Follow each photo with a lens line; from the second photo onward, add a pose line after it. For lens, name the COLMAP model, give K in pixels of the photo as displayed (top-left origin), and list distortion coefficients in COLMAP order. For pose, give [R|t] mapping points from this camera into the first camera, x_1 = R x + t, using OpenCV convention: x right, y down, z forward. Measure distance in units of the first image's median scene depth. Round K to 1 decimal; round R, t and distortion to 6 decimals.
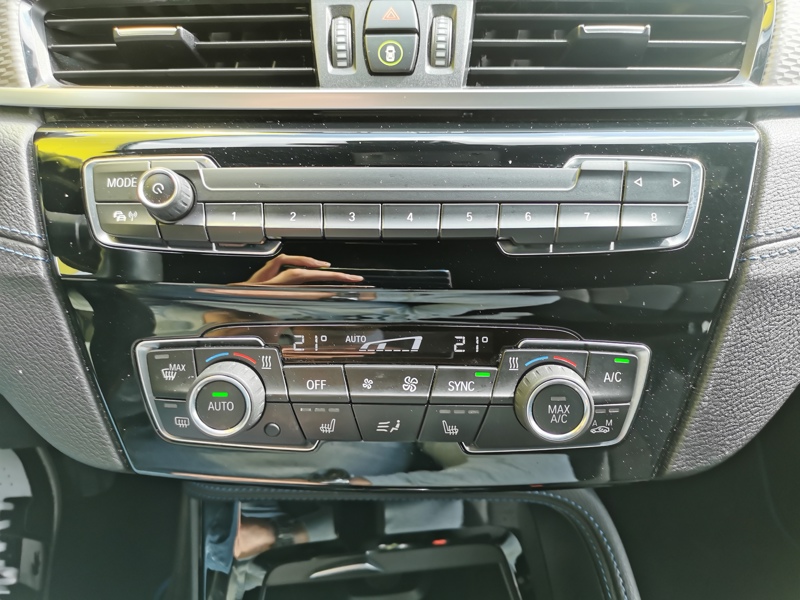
lens RADIAL K [[626.4, 0, 402.3], [0, 626.4, 304.3], [0, 0, 1]] dist [0.012043, -0.000202]
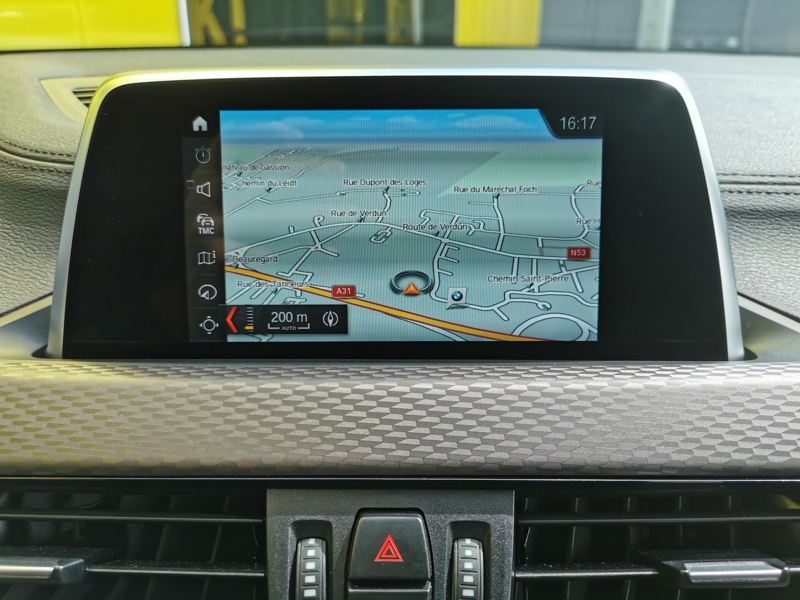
lens RADIAL K [[636.4, 0, 401.0], [0, 636.4, 301.7], [0, 0, 1]] dist [0.003034, -0.003535]
pose [[0.999946, 0.000030, 0.010398, -0.013098], [0.001425, 0.990166, -0.139888, -0.663871], [-0.010300, 0.139895, 0.990113, 0.344557]]
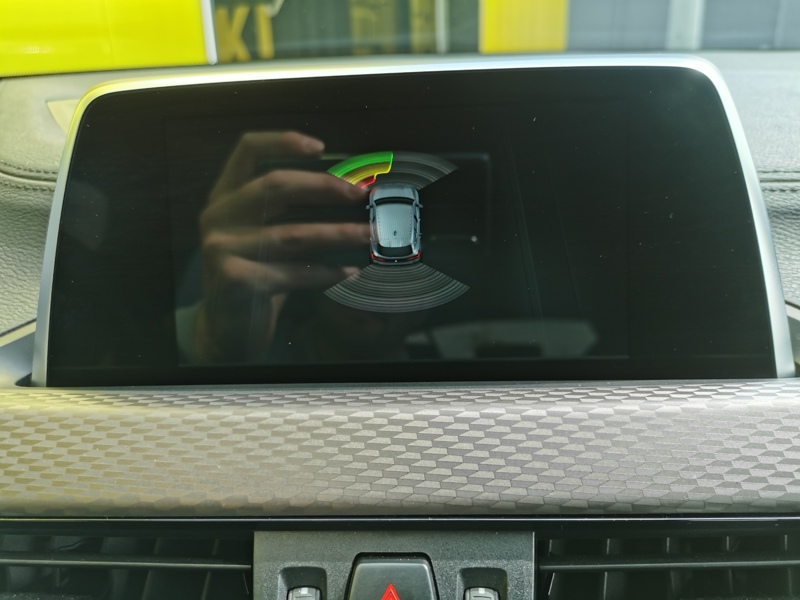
lens RADIAL K [[646.8, 0, 400.0], [0, 646.8, 300.0], [0, 0, 1]] dist [-0.007493, -0.005428]
pose [[0.999097, -0.021132, -0.036850, 0.019124], [0.014477, 0.984940, -0.172291, -0.670606], [0.039936, 0.171602, 0.984357, 0.414328]]
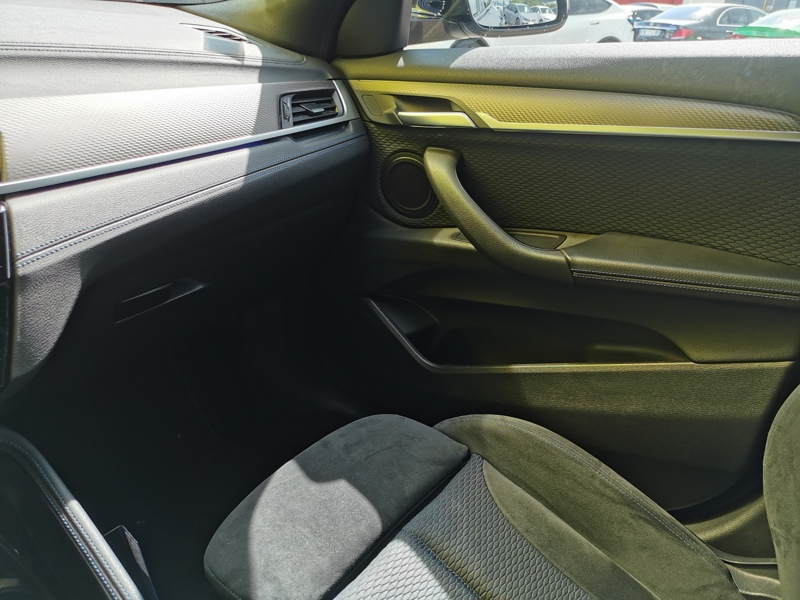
lens RADIAL K [[626.4, 0, 402.3], [0, 626.4, 304.3], [0, 0, 1]] dist [0.012043, -0.000202]
pose [[0.695883, -0.277801, 0.662249, 0.027815], [0.317691, 0.946096, 0.063044, 0.309017], [-0.644065, 0.166520, 0.746627, -1.313371]]
